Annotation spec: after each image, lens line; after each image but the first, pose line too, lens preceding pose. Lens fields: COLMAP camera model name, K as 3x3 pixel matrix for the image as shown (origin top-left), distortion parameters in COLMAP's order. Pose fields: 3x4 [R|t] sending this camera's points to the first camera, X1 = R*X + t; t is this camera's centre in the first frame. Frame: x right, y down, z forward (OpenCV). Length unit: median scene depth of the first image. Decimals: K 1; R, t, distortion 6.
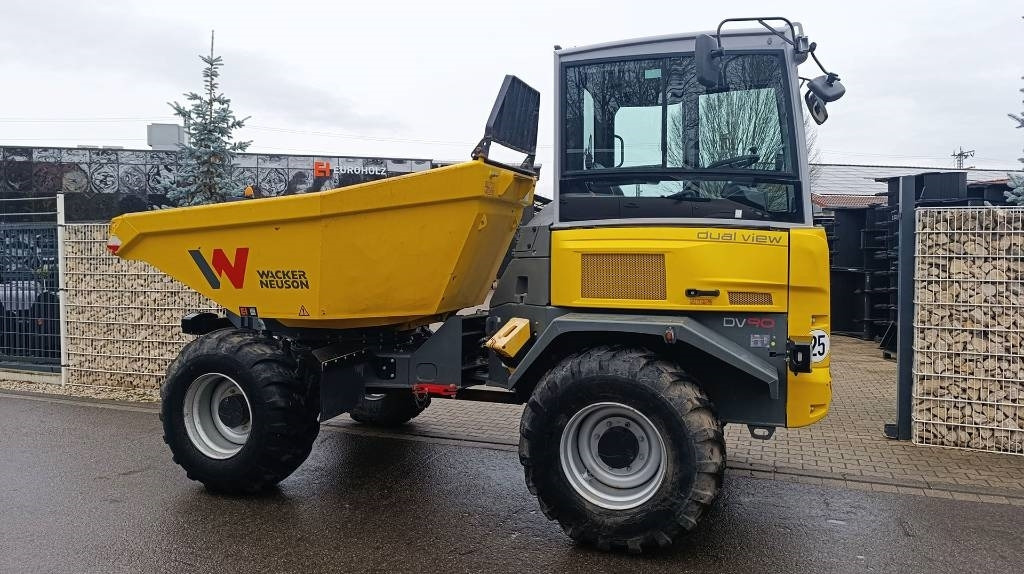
lens RADIAL K [[691.6, 0, 513.4], [0, 691.6, 280.9], [0, 0, 1]] dist [0.040089, -0.049921]
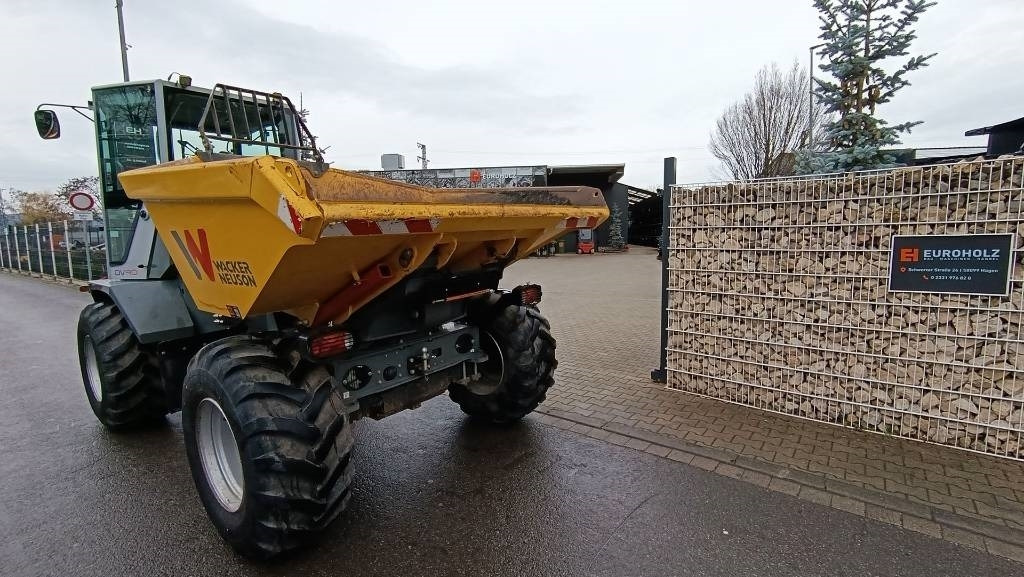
lens RADIAL K [[457.0, 0, 513.3], [0, 457.0, 287.8], [0, 0, 1]] dist [-0.004161, 0.001205]
pose [[0.956780, 0.015372, -0.290406, 0.564636], [0.010040, 0.996260, 0.085815, -0.004509], [0.290639, -0.085022, 0.953048, 0.204004]]
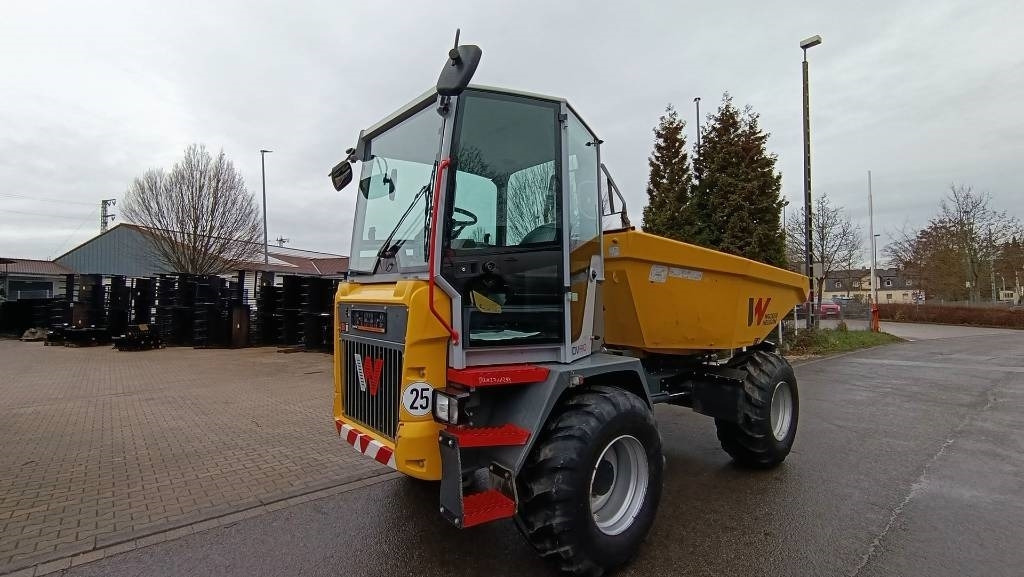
lens RADIAL K [[457.0, 0, 512.2], [0, 457.0, 288.8], [0, 0, 1]] dist [-0.004161, 0.001205]
pose [[0.472413, 0.020611, 0.881136, -0.711697], [0.037743, 0.998336, -0.043588, -0.022264], [-0.880569, 0.053848, 0.470849, 0.522210]]
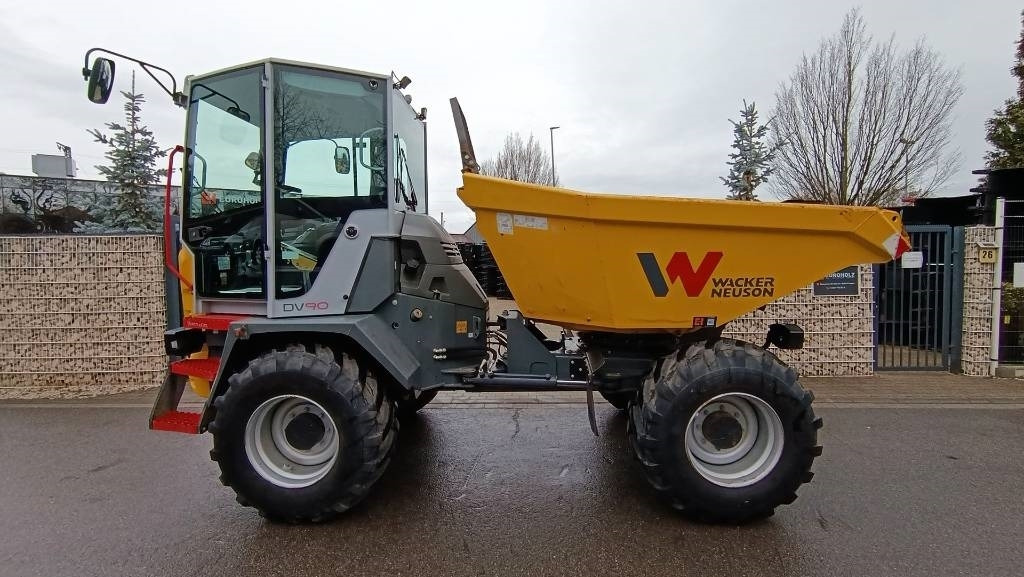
lens RADIAL K [[457.0, 0, 513.1], [0, 457.0, 287.6], [0, 0, 1]] dist [-0.004161, 0.001205]
pose [[0.943839, -0.026383, 0.329350, -0.160991], [0.021501, 0.999598, 0.018456, -0.000088], [-0.329704, -0.010338, 0.944028, 0.126375]]
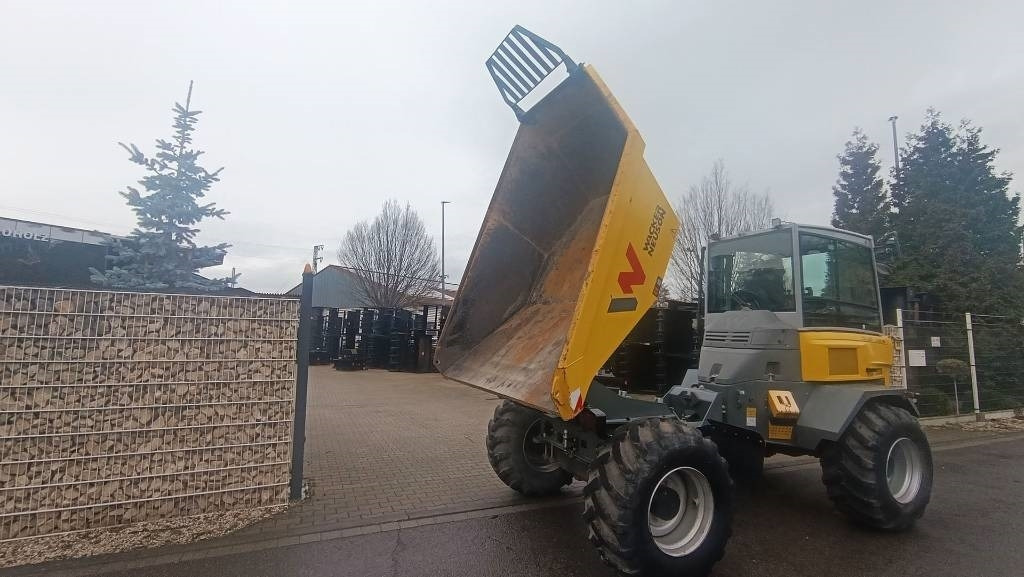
lens RADIAL K [[457.0, 0, 512.5], [0, 457.0, 289.0], [0, 0, 1]] dist [-0.004161, 0.001205]
pose [[0.714928, 0.082125, 0.694358, -0.884661], [0.004369, 0.992534, -0.121890, -0.036766], [-0.699184, 0.090176, 0.709232, 0.549131]]
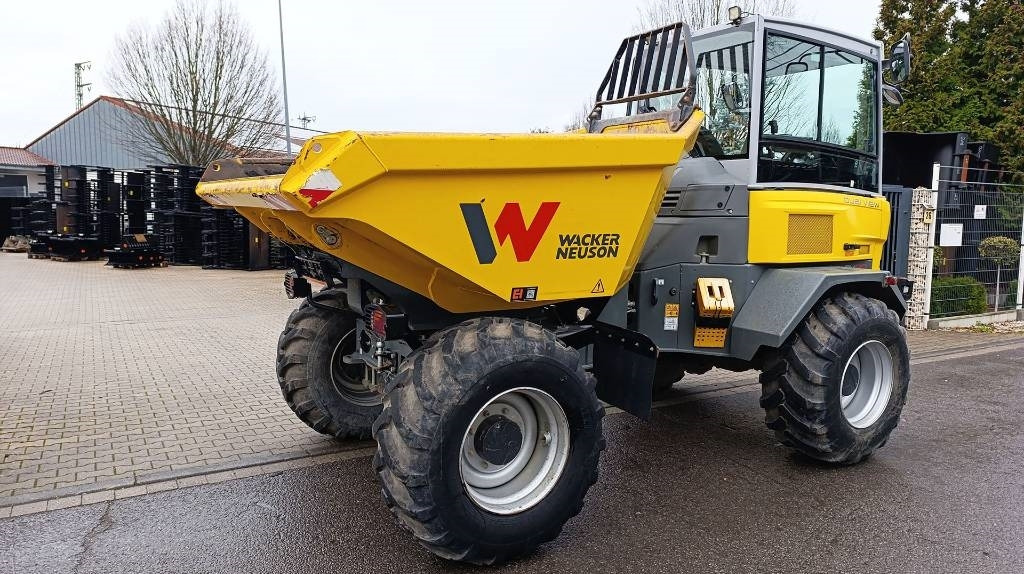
lens RADIAL K [[691.6, 0, 510.4], [0, 691.6, 287.5], [0, 0, 1]] dist [0.040089, -0.049921]
pose [[0.625401, -0.074899, 0.776700, -0.765564], [0.013374, 0.996265, 0.085303, -0.017238], [-0.780189, -0.042961, 0.624067, 0.482518]]
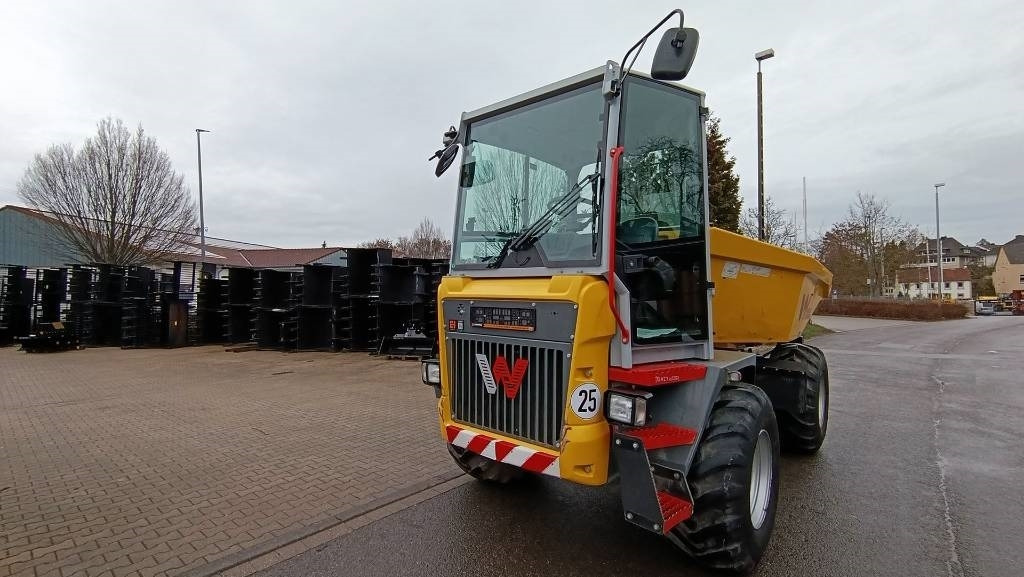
lens RADIAL K [[457.0, 0, 511.9], [0, 457.0, 289.6], [0, 0, 1]] dist [-0.004161, 0.001205]
pose [[0.341732, 0.009458, 0.939750, -0.779737], [0.038873, 0.998951, -0.024190, -0.032703], [-0.938993, 0.044798, 0.341006, 0.733984]]
